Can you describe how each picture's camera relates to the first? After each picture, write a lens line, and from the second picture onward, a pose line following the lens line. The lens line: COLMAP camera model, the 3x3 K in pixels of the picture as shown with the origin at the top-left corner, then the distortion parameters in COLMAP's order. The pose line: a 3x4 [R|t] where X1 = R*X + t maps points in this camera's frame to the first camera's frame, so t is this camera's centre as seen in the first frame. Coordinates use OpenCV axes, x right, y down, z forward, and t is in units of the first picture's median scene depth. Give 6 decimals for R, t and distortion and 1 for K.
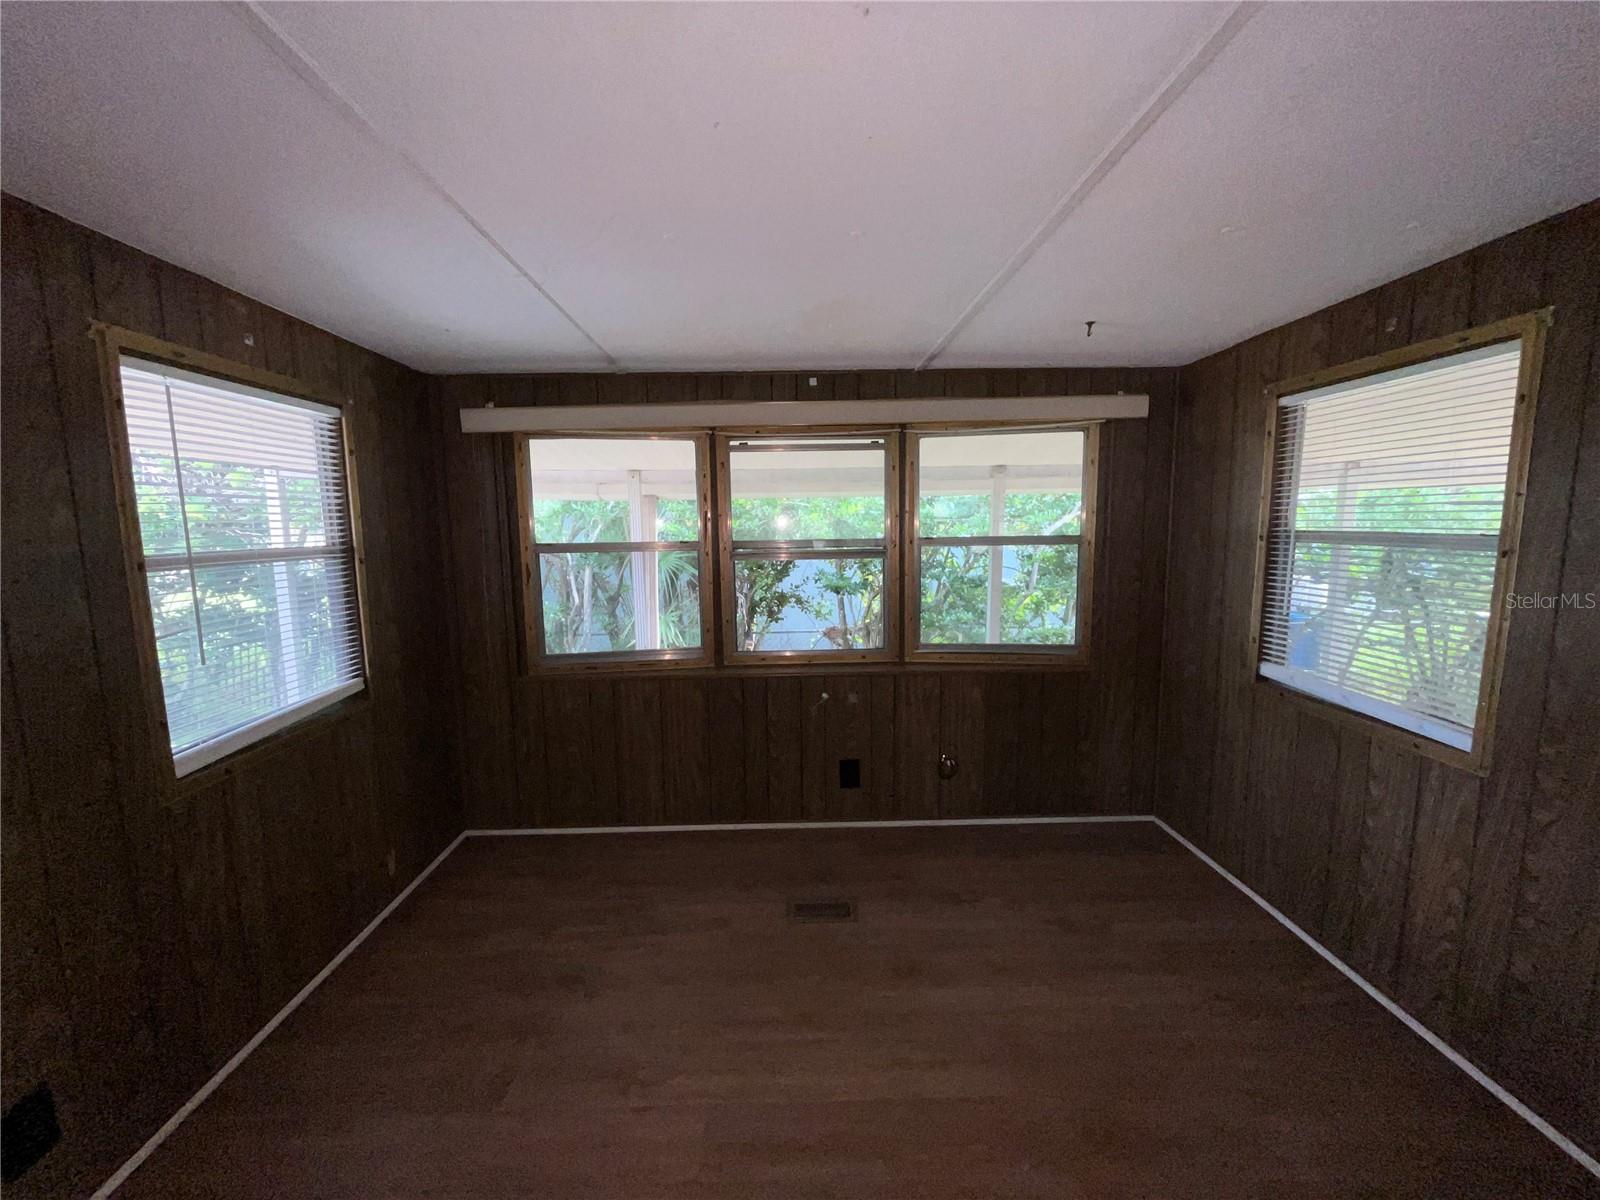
lens RADIAL K [[649.5, 0, 795.3], [0, 649.5, 602.6], [0, 0, 1]] dist [-0.001843, 0.000001]
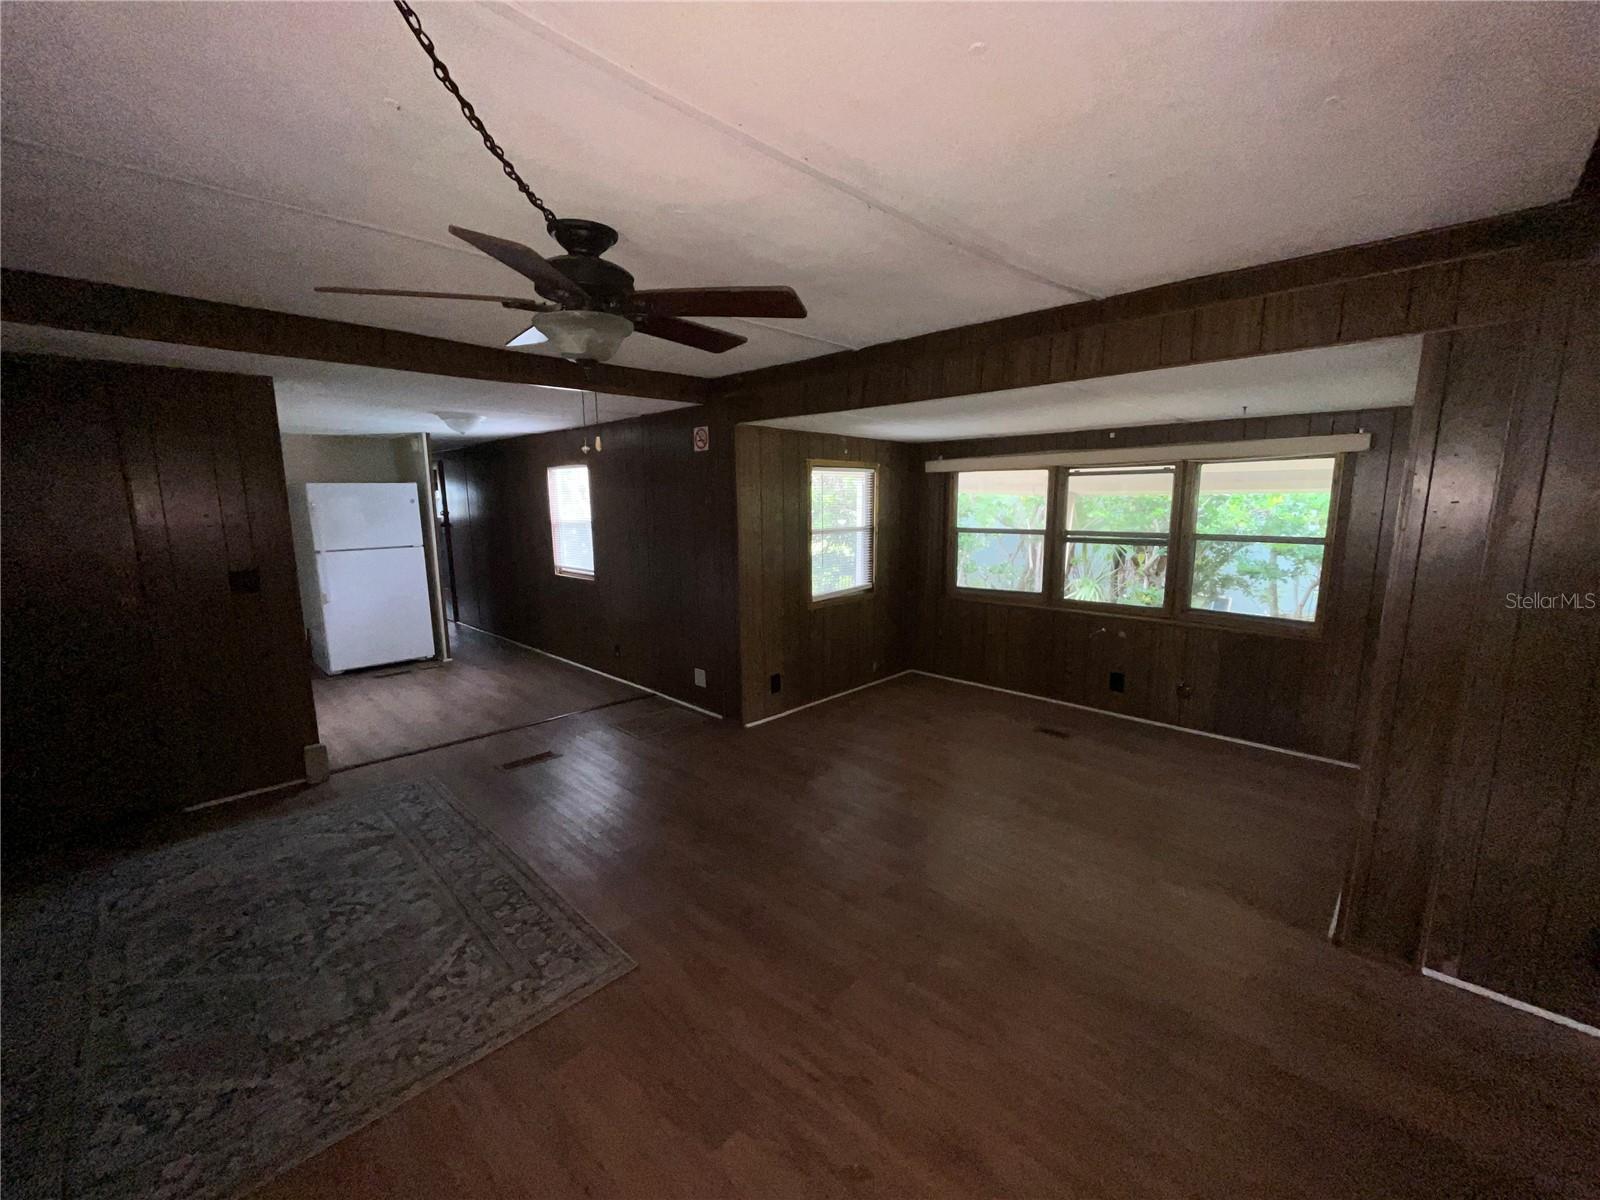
lens RADIAL K [[649.5, 0, 795.3], [0, 649.5, 602.6], [0, 0, 1]] dist [-0.001843, 0.000001]
pose [[0.690443, 0.121081, -0.713181, 0.661257], [-0.093401, 0.992561, 0.078090, 0.022719], [0.717331, 0.012696, 0.696617, -0.669347]]
